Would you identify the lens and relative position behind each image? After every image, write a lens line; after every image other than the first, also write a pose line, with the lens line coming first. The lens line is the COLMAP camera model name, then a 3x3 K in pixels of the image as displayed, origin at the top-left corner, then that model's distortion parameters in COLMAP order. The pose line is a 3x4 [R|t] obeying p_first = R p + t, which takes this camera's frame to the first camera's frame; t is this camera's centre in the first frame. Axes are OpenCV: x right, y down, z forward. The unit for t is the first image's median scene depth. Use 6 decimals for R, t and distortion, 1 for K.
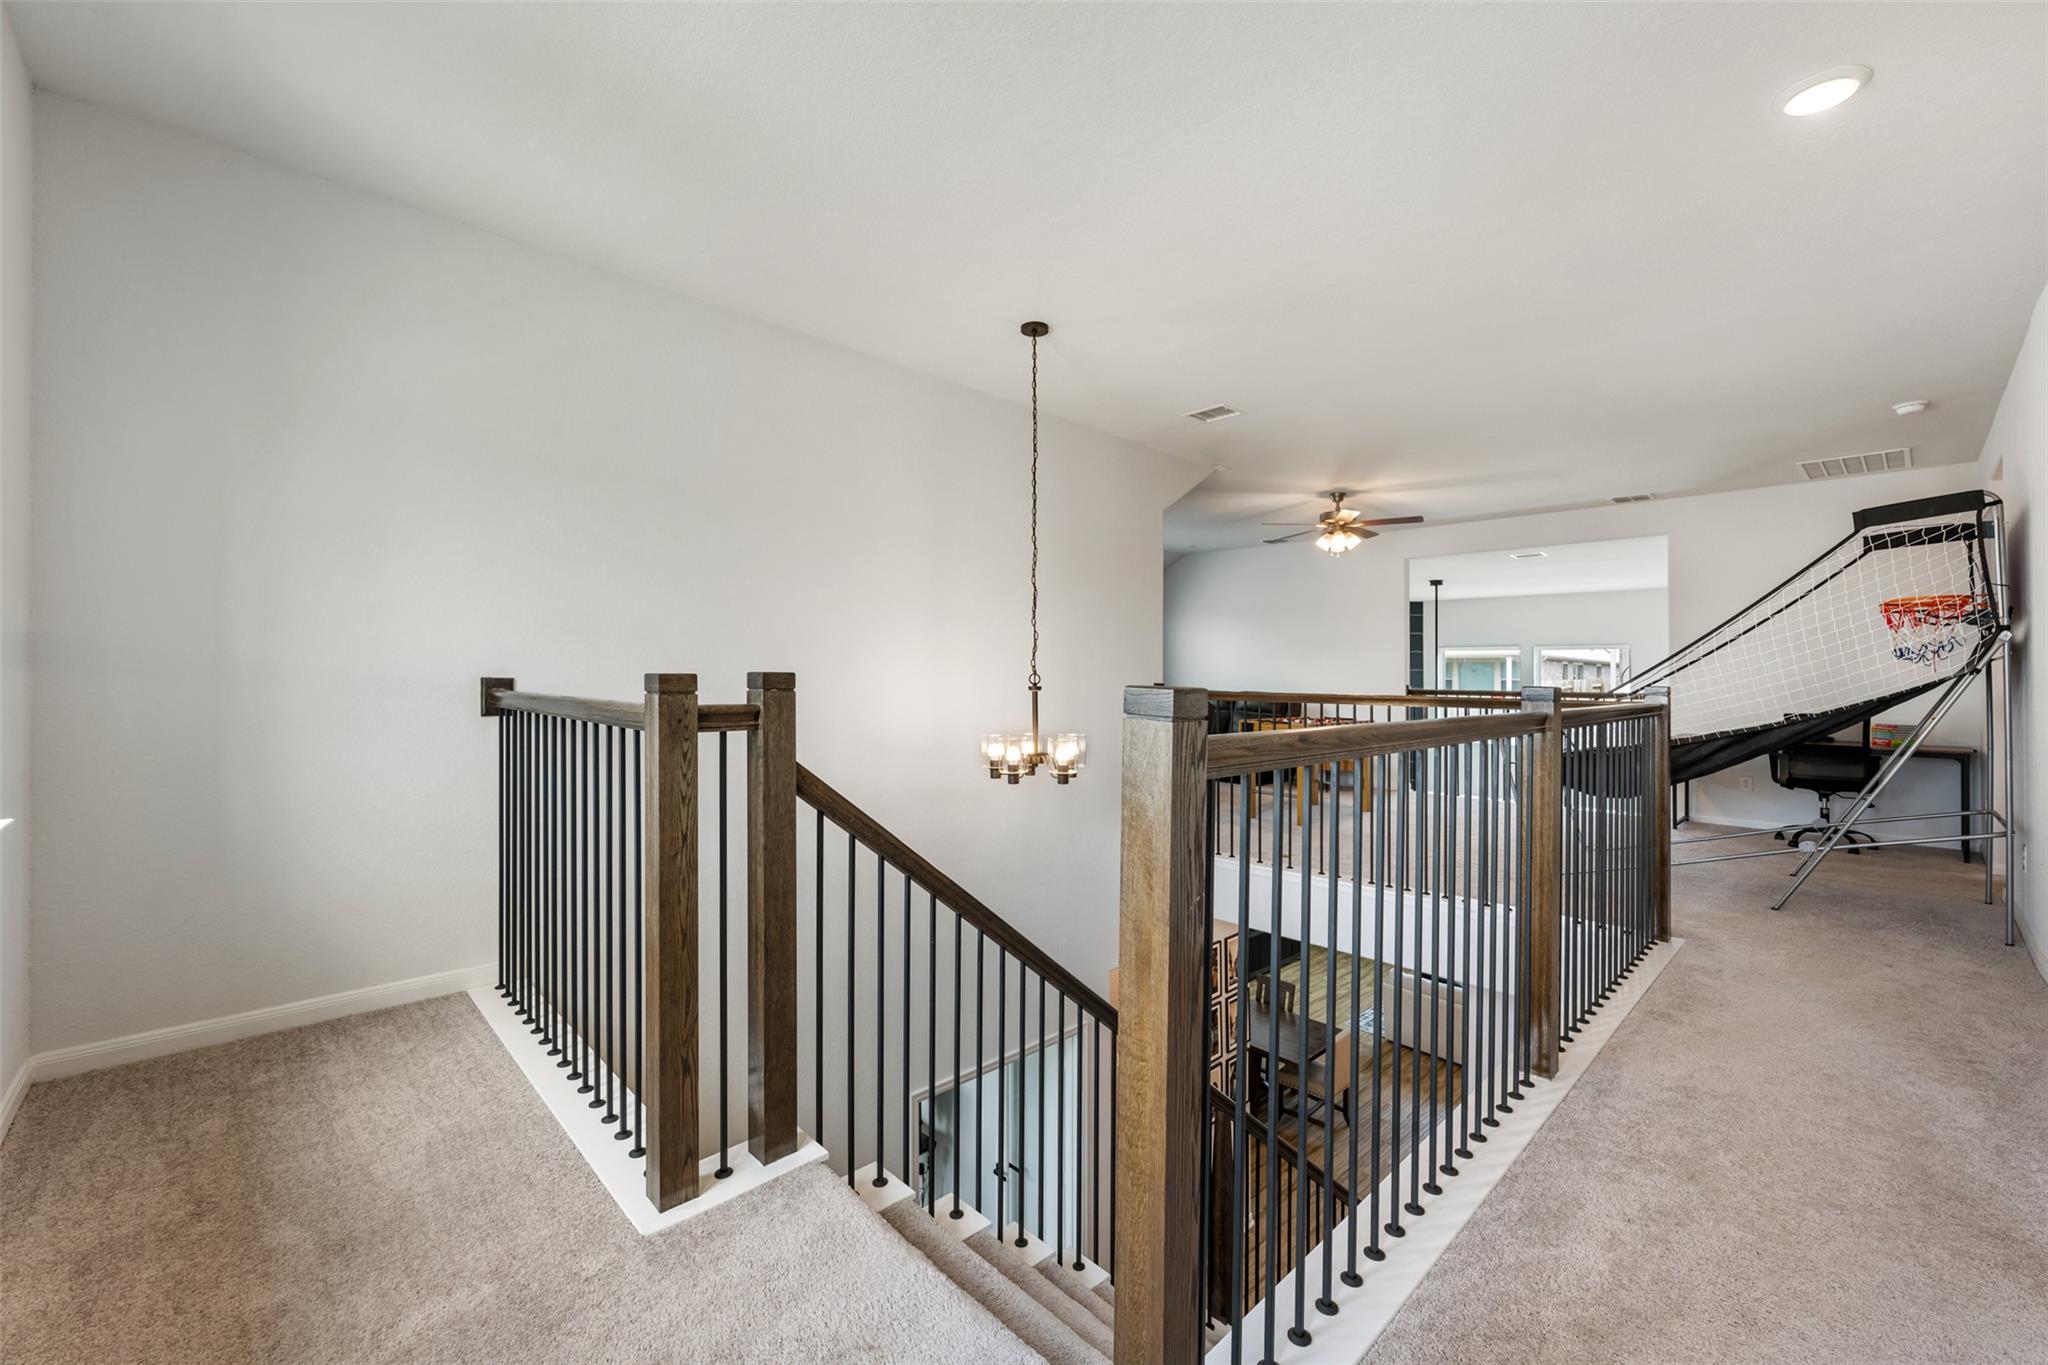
lens RADIAL K [[835.7, 0, 1024.0], [0, 835.7, 682.5], [0, 0, 1]] dist [0.000225, -0.000116]
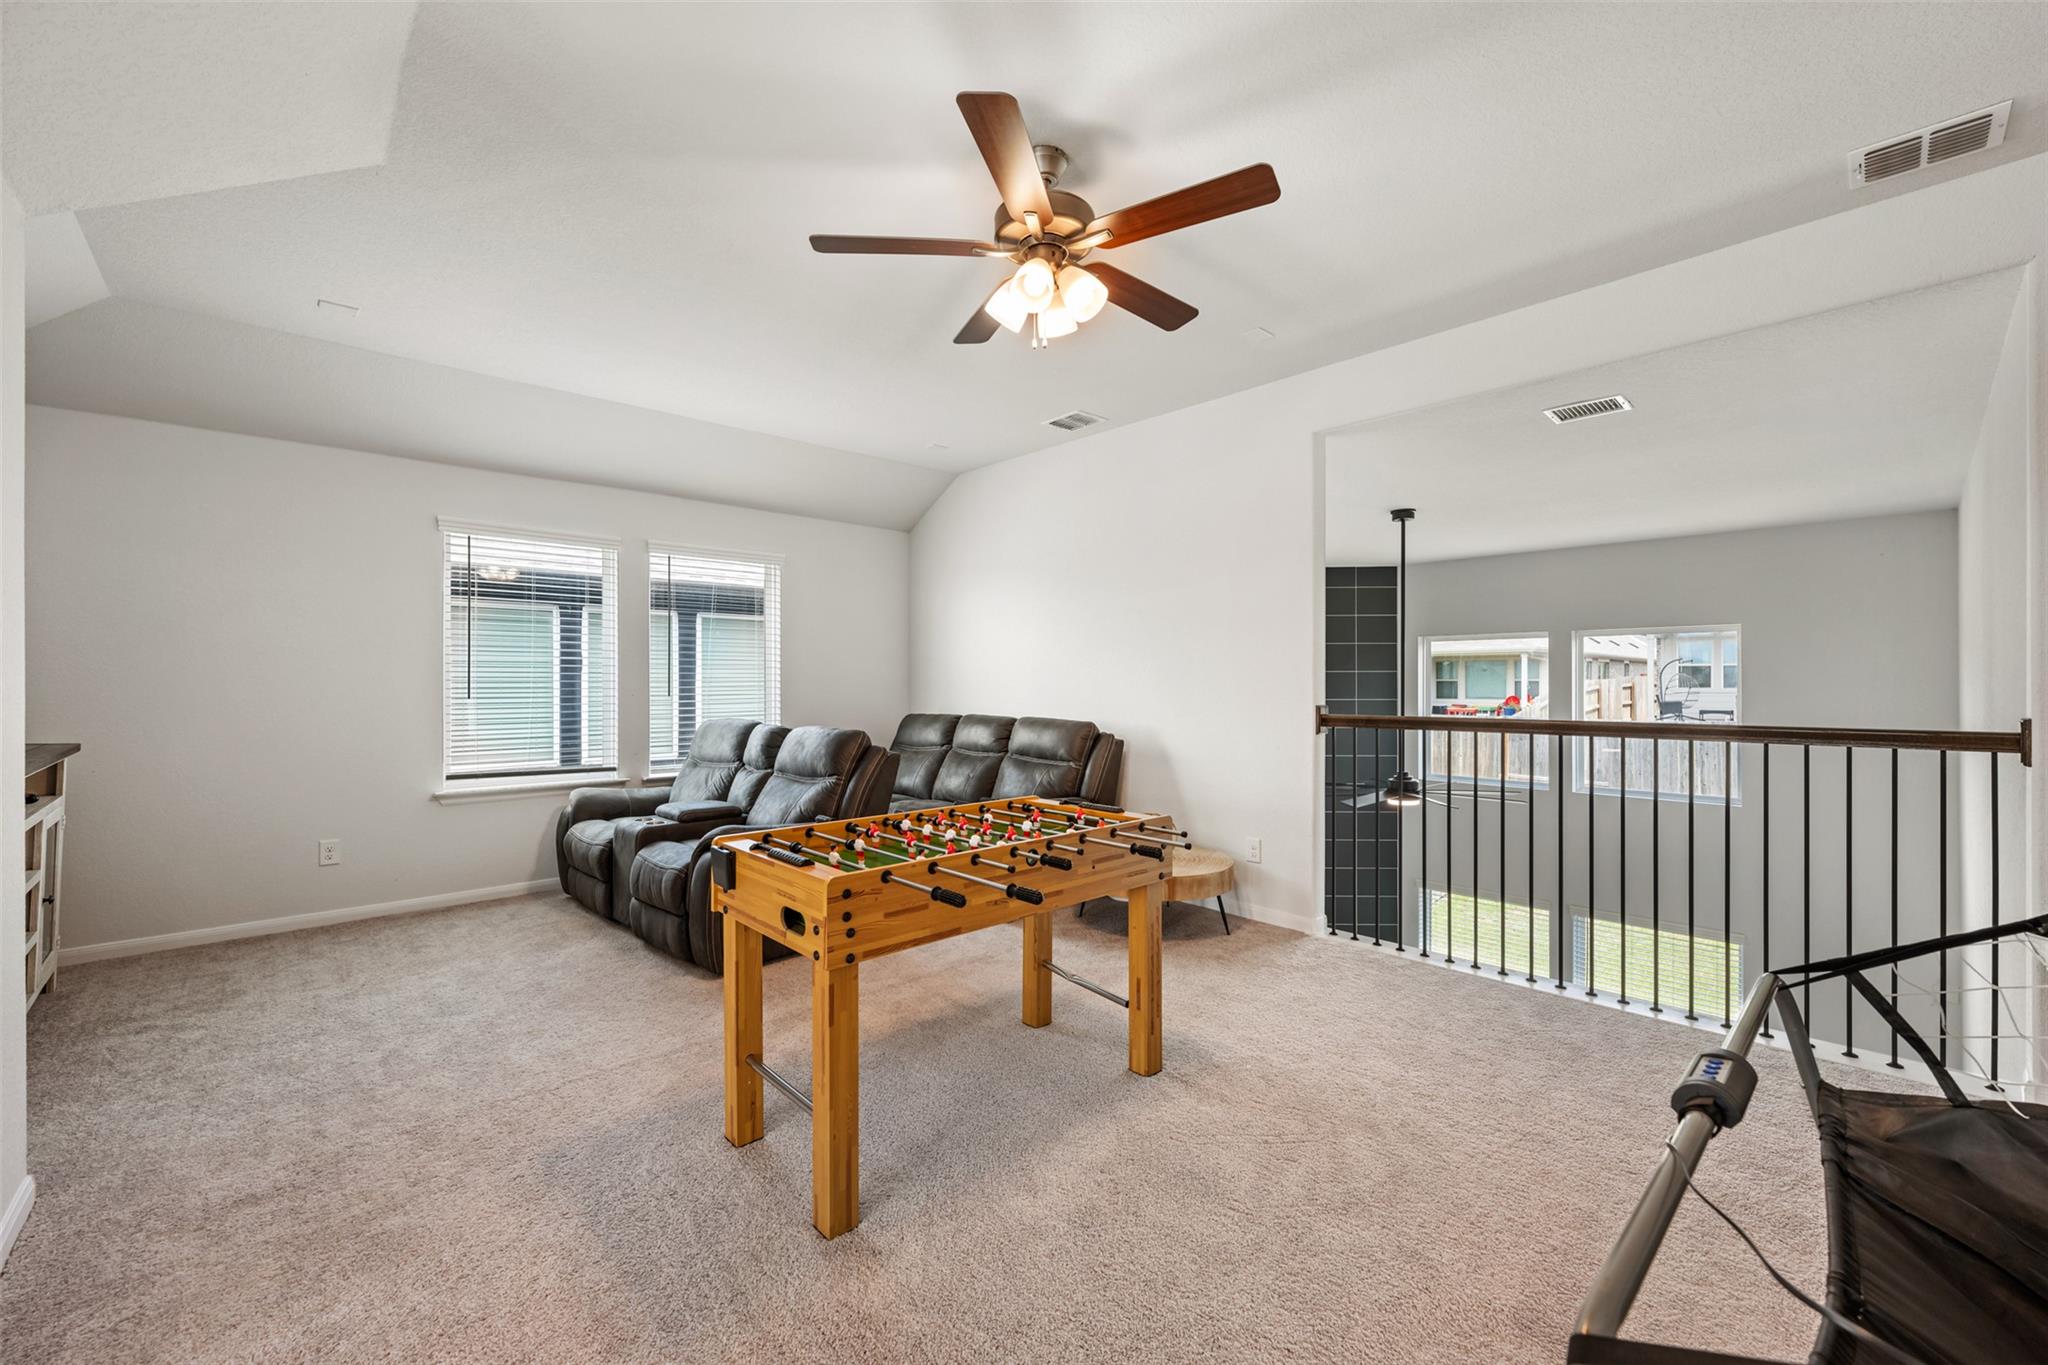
lens RADIAL K [[829.4, 0, 1024.0], [0, 829.4, 682.5], [0, 0, 1]] dist [-0.004556, -0.000593]
pose [[0.999847, -0.012027, -0.012694, 0.405690], [0.011891, 0.999872, -0.010724, -0.010146], [0.012821, 0.010571, 0.999862, 0.736039]]
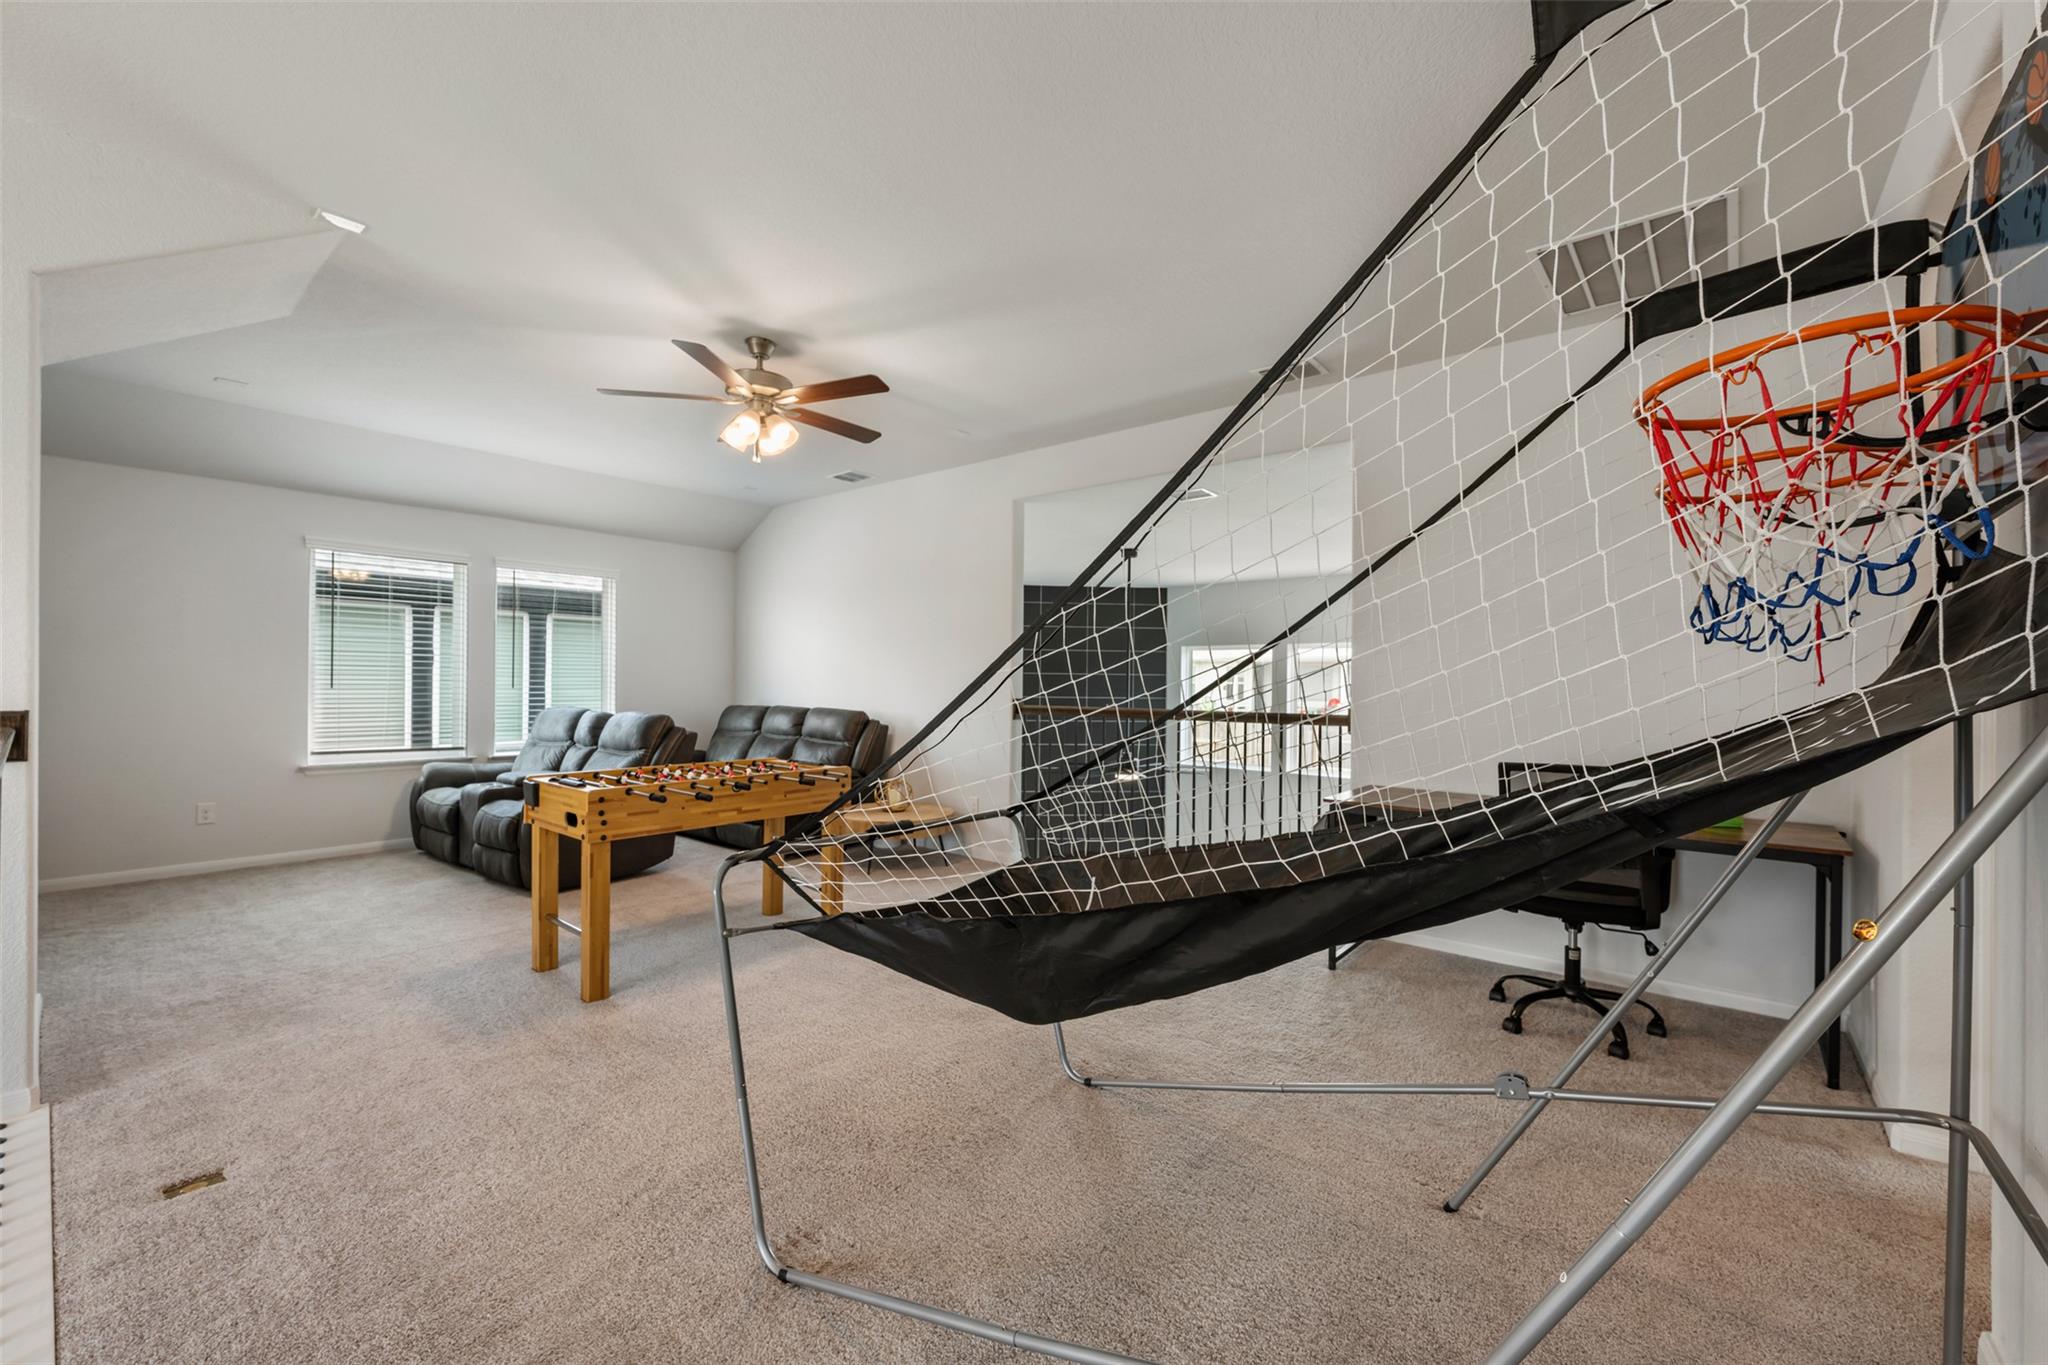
lens RADIAL K [[825.1, 0, 1024.0], [0, 825.1, 682.5], [0, 0, 1]] dist [-0.002311, 0.000030]
pose [[0.992801, -0.001541, 0.119767, 0.529438], [0.002607, 0.999958, -0.008743, -0.005811], [-0.119748, 0.008993, 0.992764, 0.507583]]
